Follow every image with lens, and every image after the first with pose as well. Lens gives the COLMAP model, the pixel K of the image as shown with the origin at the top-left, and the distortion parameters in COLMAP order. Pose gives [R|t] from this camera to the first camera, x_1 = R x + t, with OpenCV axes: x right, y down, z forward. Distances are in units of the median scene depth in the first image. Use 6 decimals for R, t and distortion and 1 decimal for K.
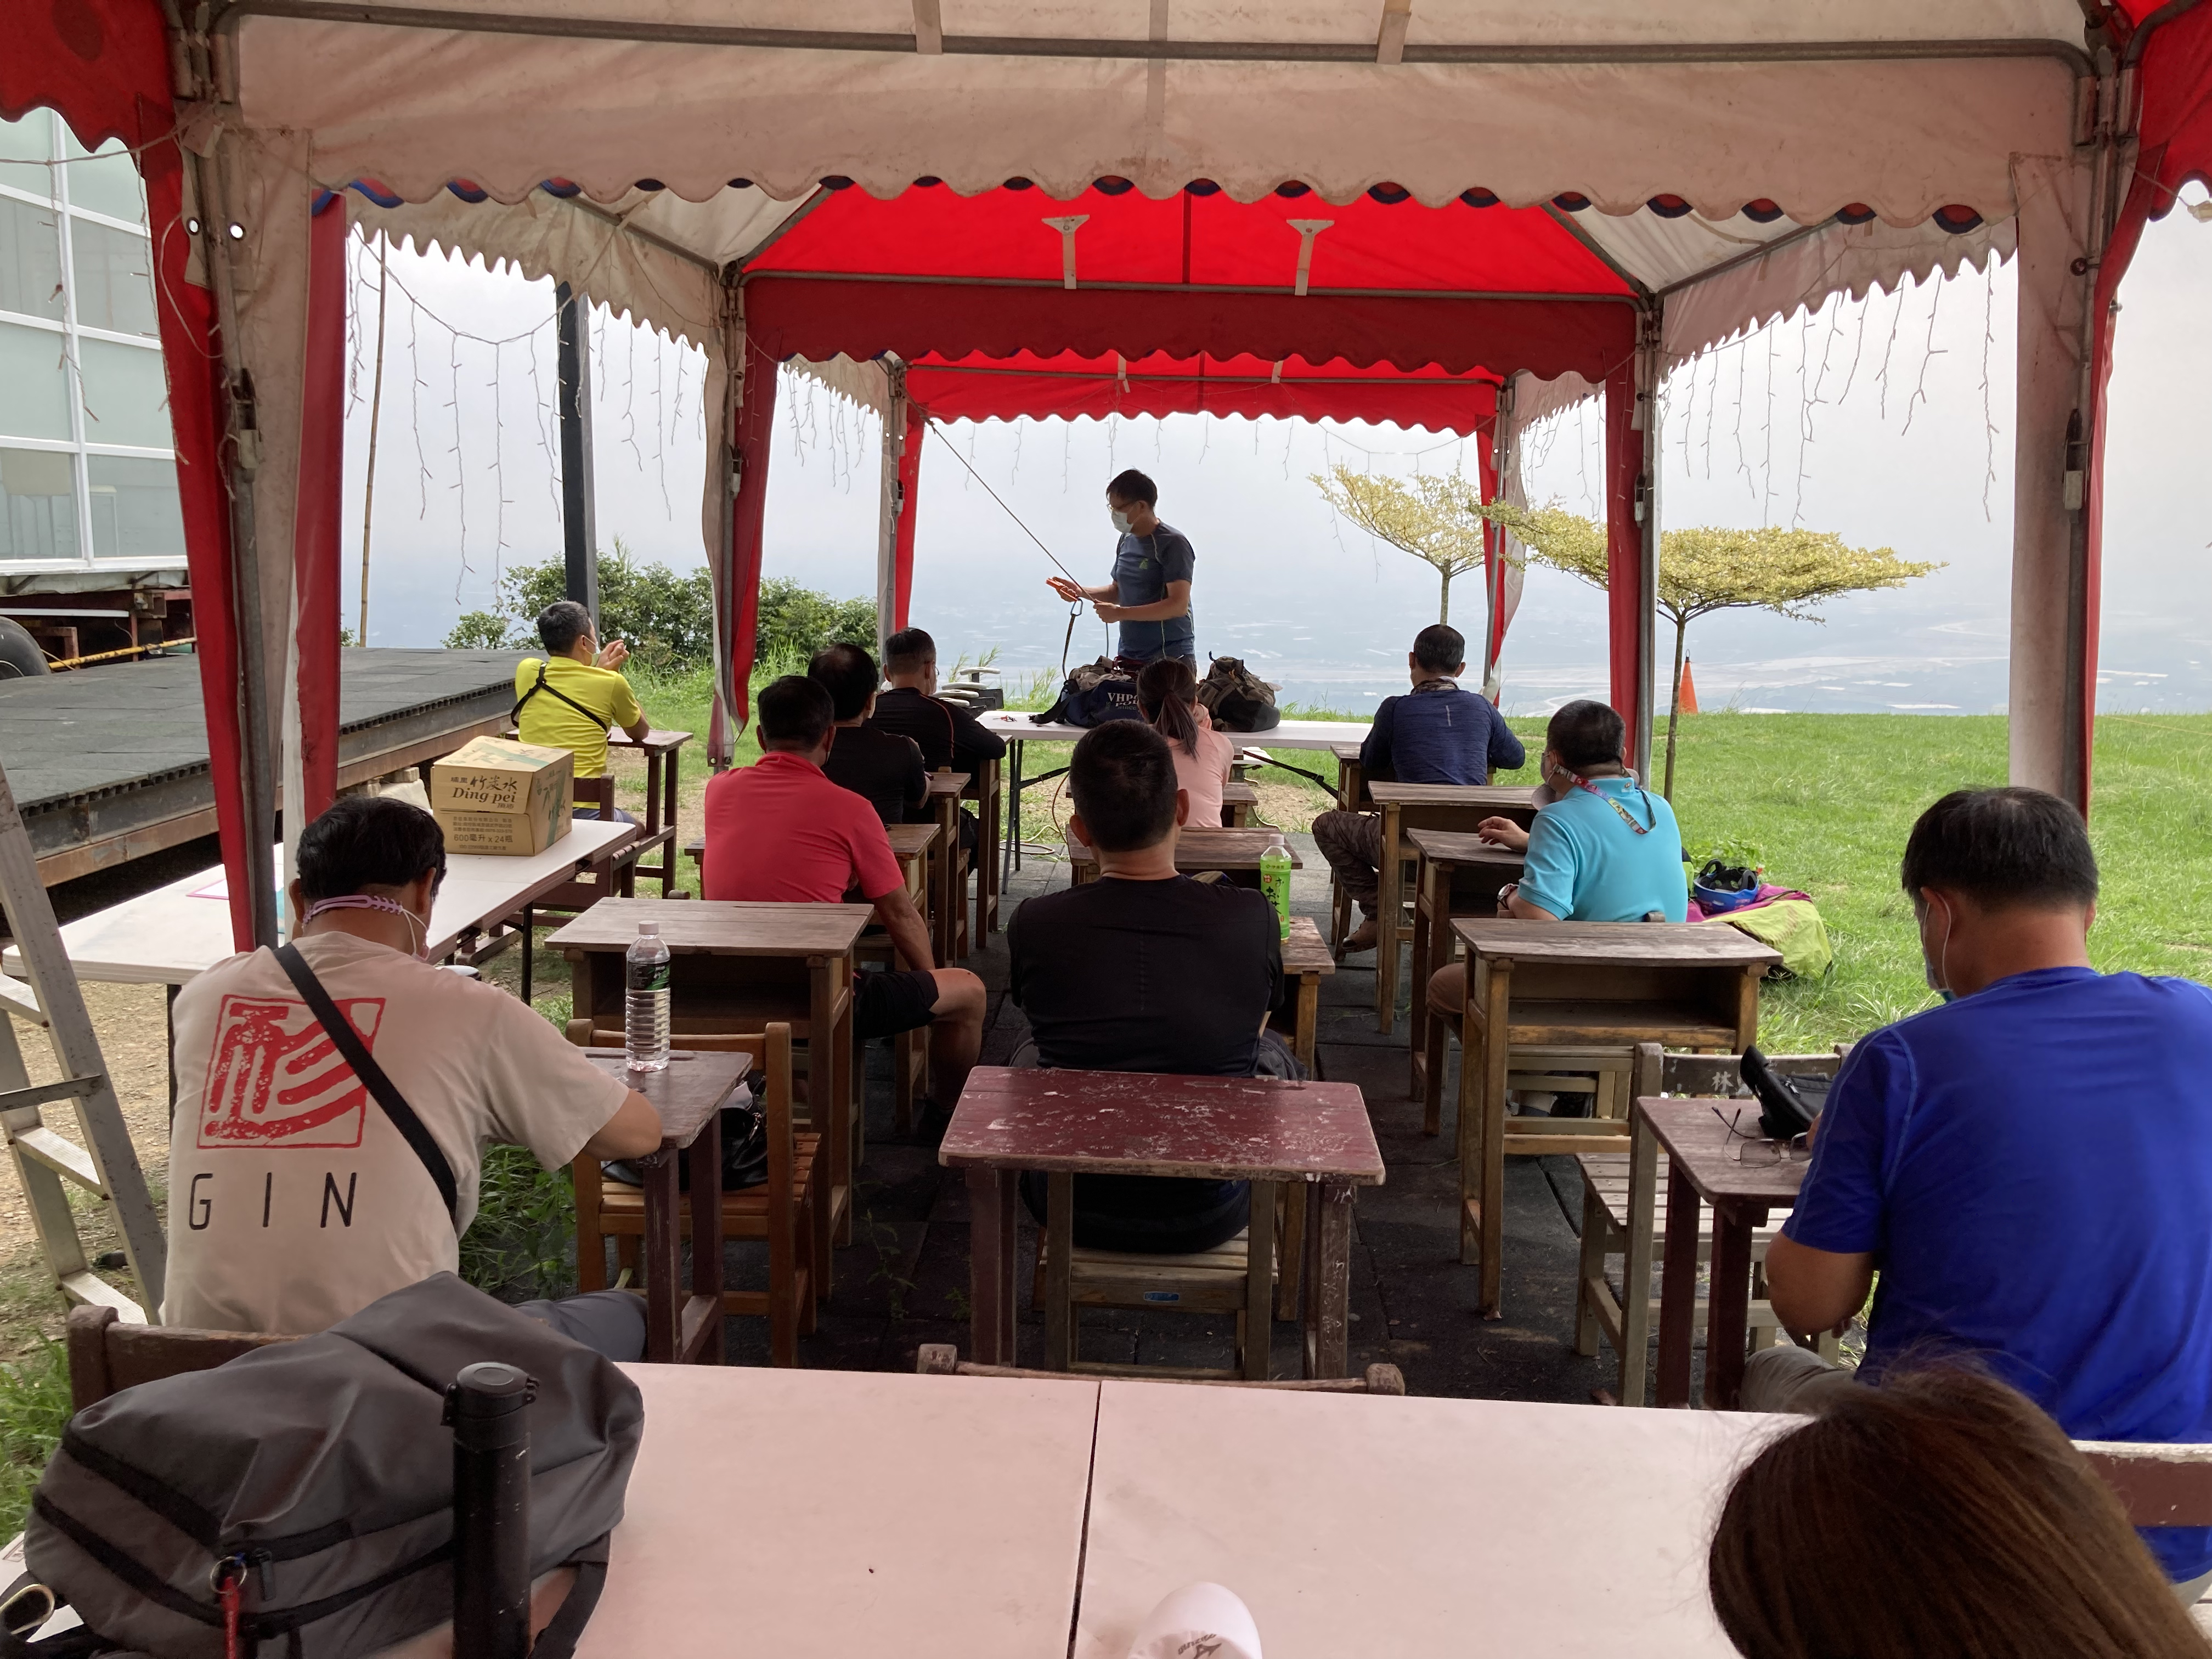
lens RADIAL K [[1847.7, 0, 1106.7], [0, 1847.7, 775.8], [0, 0, 1]] dist [0.011381, 0.004018]
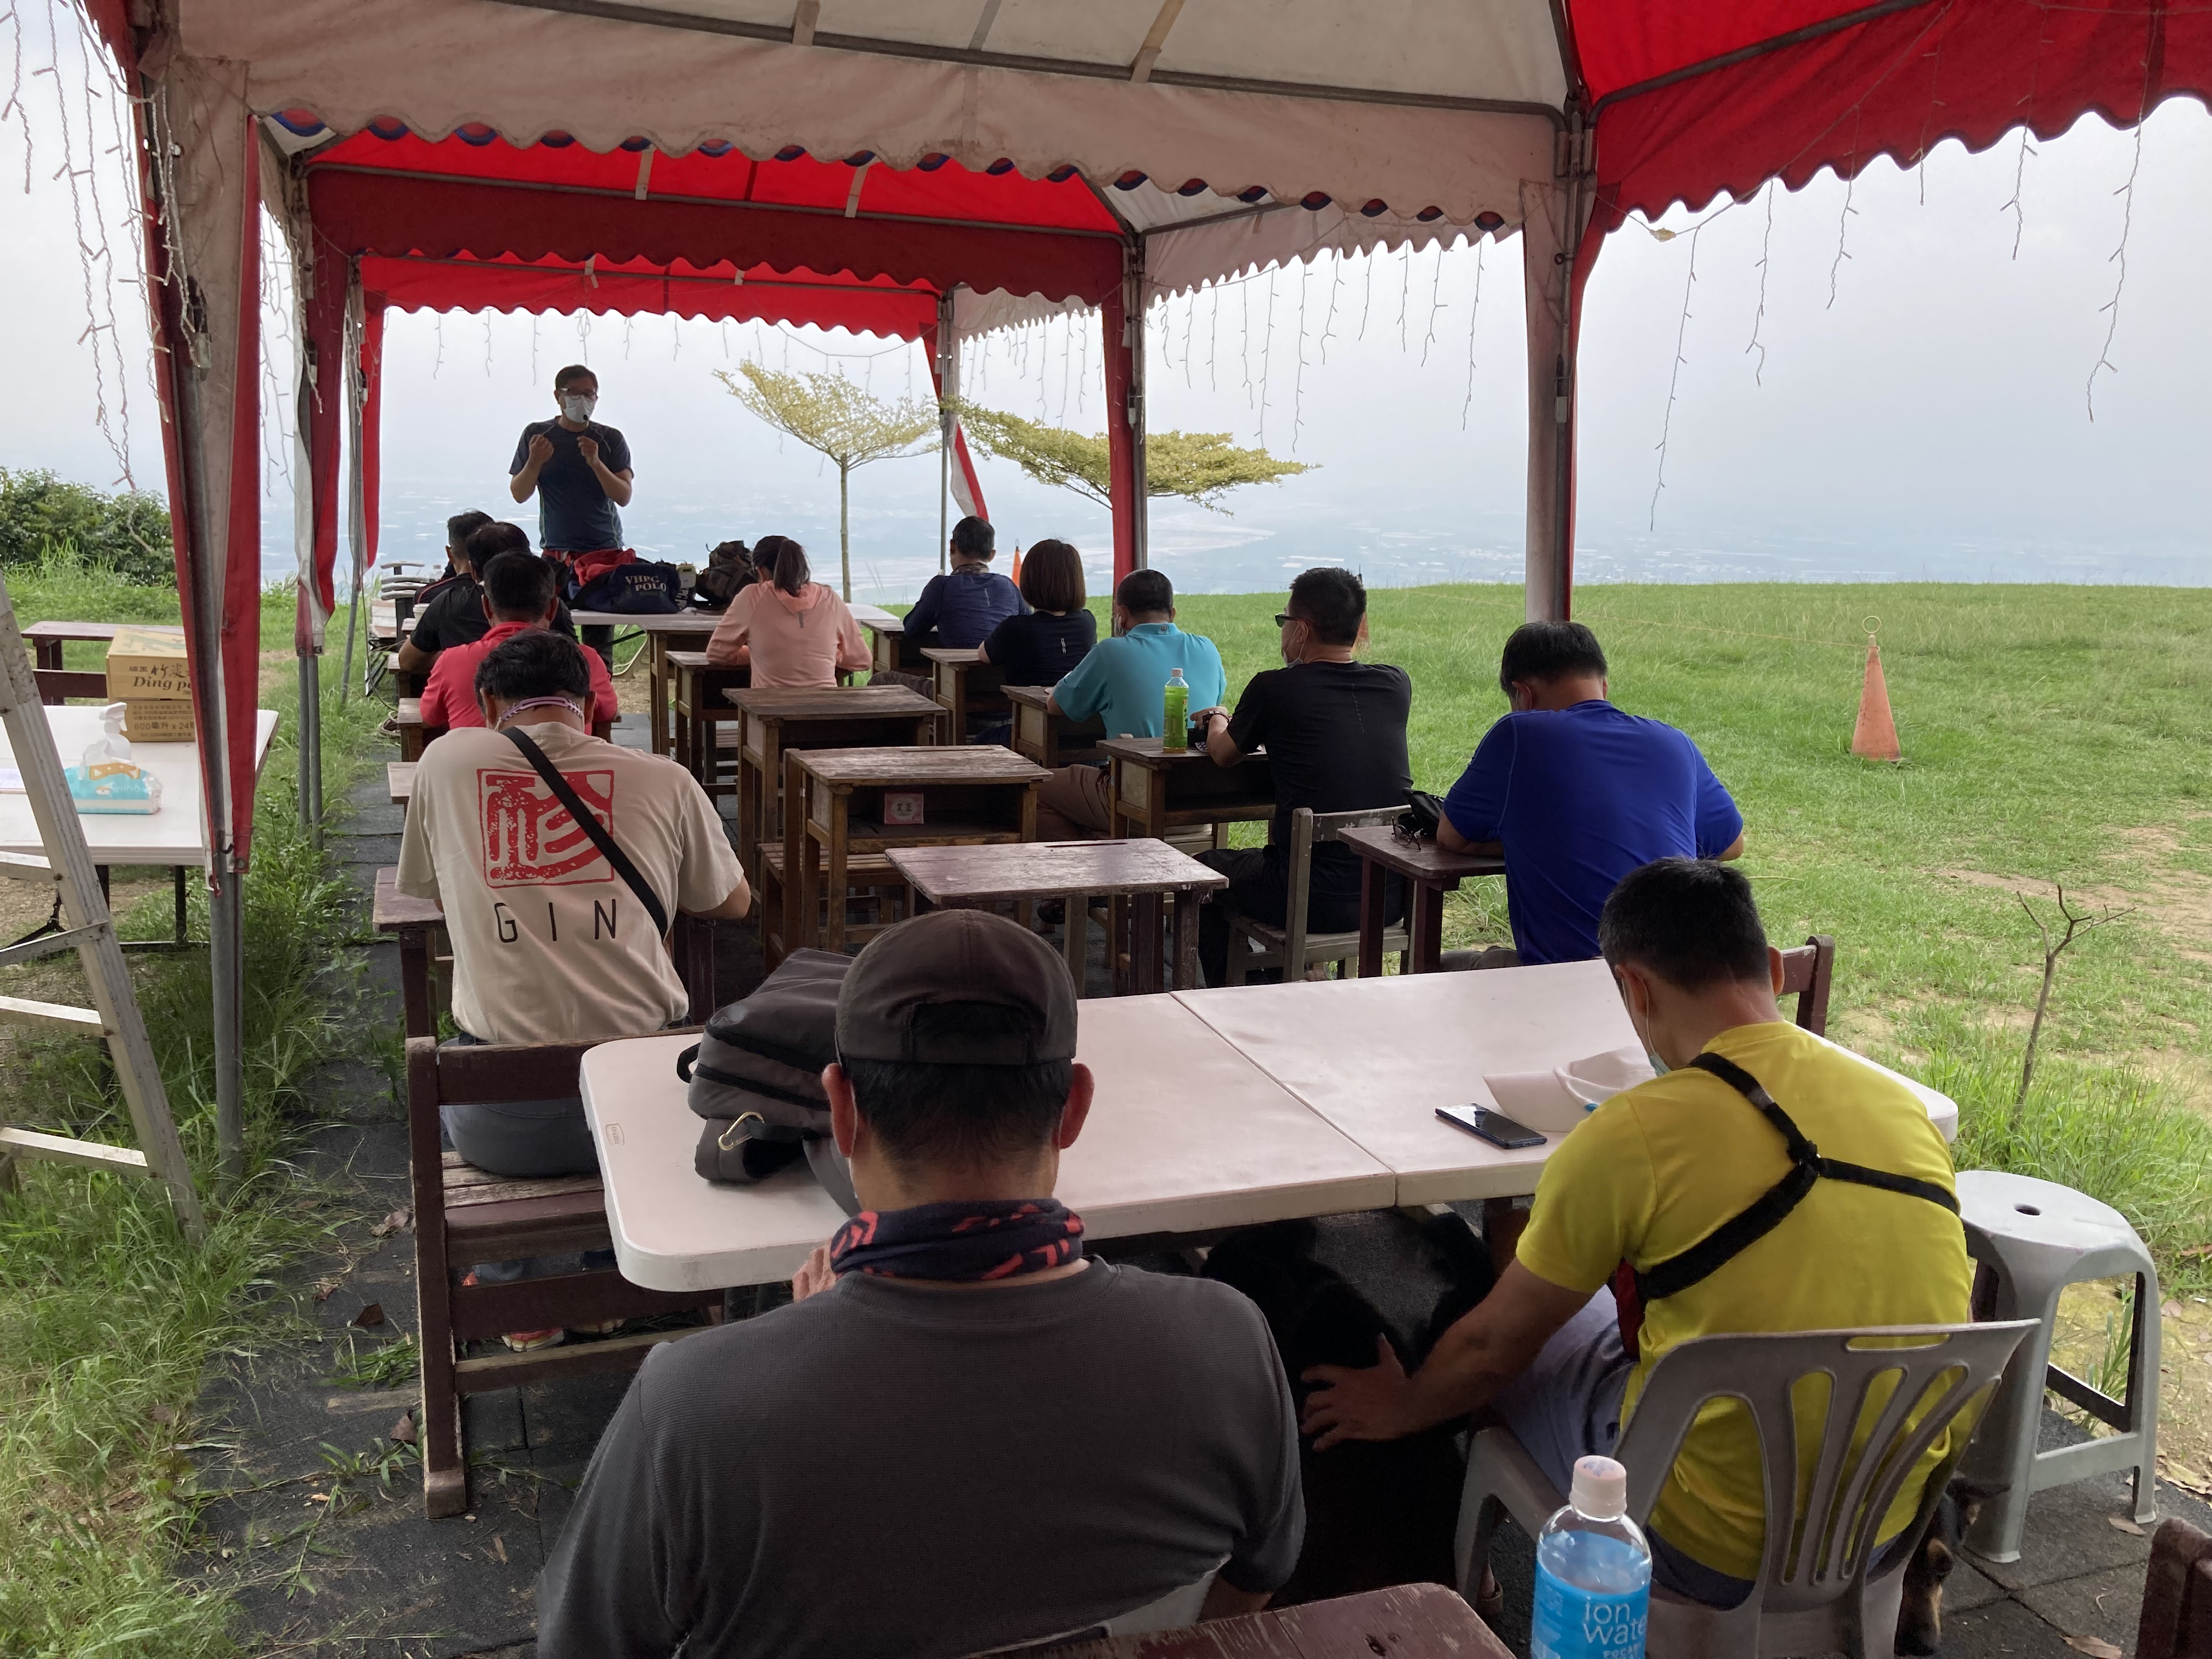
lens RADIAL K [[1805.3, 0, 1106.0], [0, 1805.3, 829.5], [0, 0, 1]] dist [-0.001619, -0.001082]
pose [[0.930596, -0.066809, 0.359899, -0.294653], [0.034758, 0.994888, 0.094809, 0.026996], [-0.364394, -0.075720, 0.928161, -0.203716]]
